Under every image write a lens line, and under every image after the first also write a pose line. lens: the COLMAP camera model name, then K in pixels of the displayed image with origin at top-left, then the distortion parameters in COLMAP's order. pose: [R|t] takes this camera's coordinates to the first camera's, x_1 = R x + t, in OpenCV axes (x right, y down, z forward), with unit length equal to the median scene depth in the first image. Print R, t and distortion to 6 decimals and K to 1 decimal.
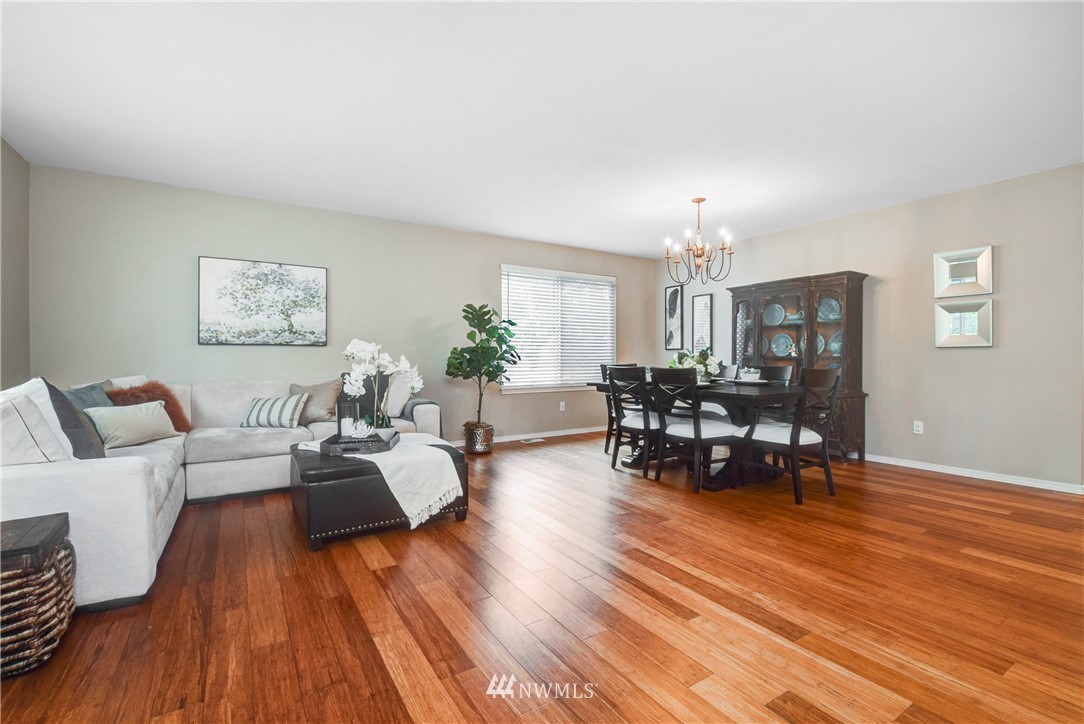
lens RADIAL K [[478.4, 0, 543.8], [0, 478.4, 356.7], [0, 0, 1]] dist [0.029565, -0.021705]
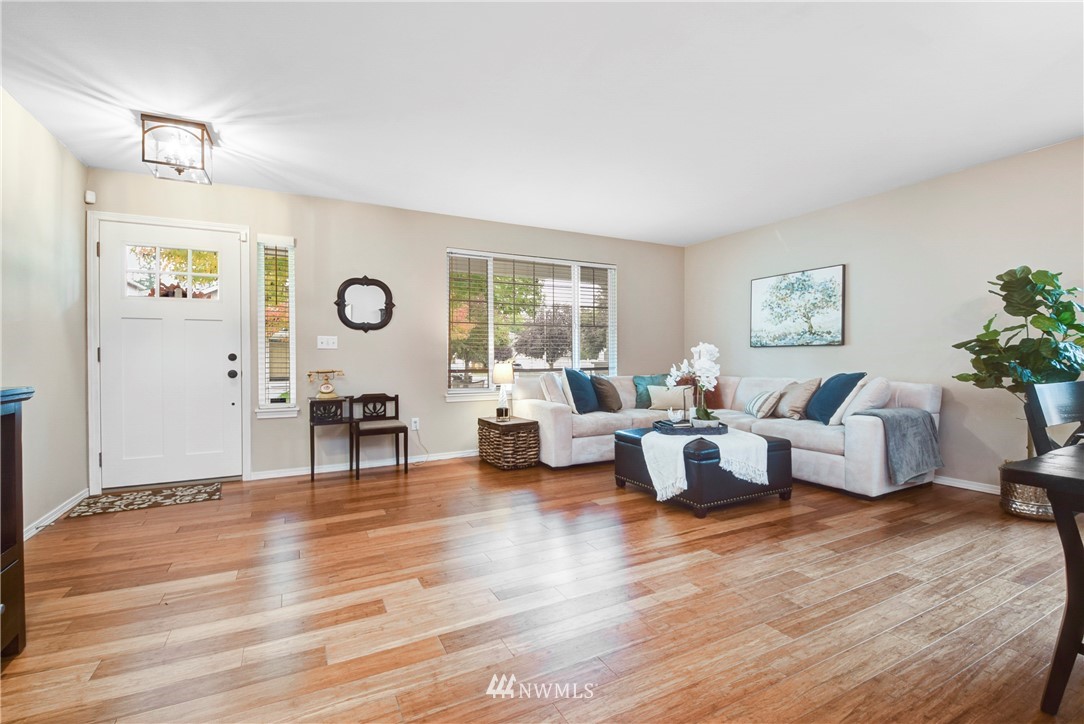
lens RADIAL K [[478.4, 0, 543.8], [0, 478.4, 356.7], [0, 0, 1]] dist [0.029565, -0.021705]
pose [[-0.083129, -0.000739, -0.996538, 0.699389], [0.003044, 0.999995, -0.000995, -0.000415], [0.996534, -0.003117, -0.083127, 0.604417]]
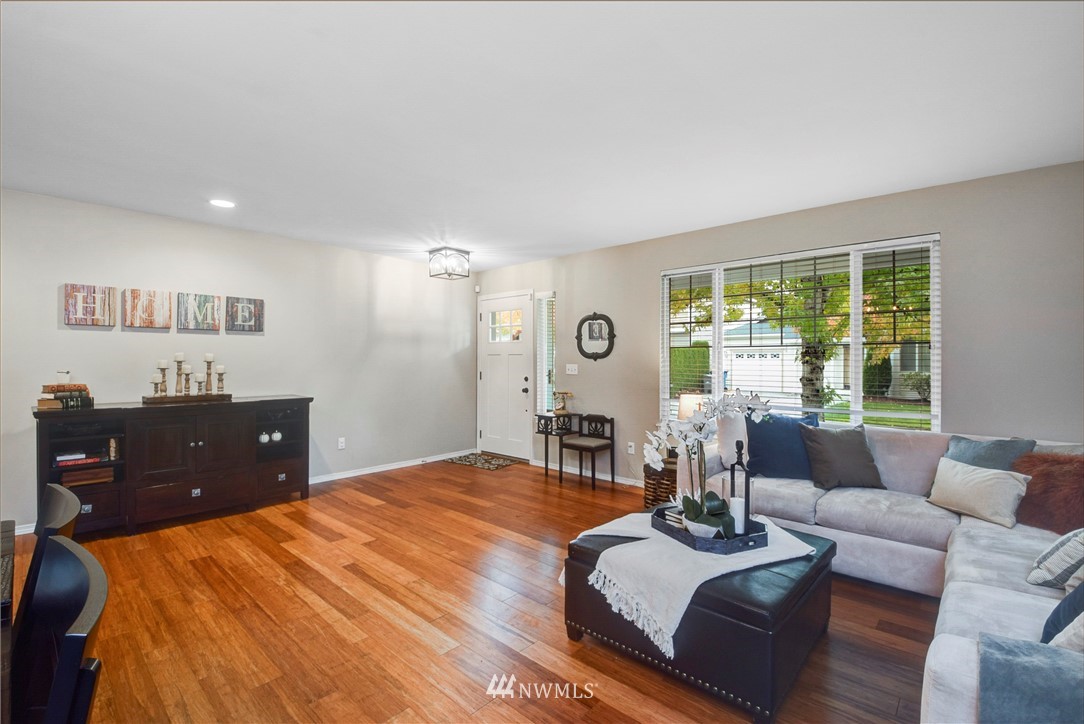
lens RADIAL K [[483.1, 0, 546.8], [0, 483.1, 359.0], [0, 0, 1]] dist [0.015895, -0.023952]
pose [[-0.964473, -0.000949, -0.264178, 0.050873], [-0.001490, 0.999997, 0.001846, -0.070442], [0.264176, 0.002174, -0.964472, 1.365092]]
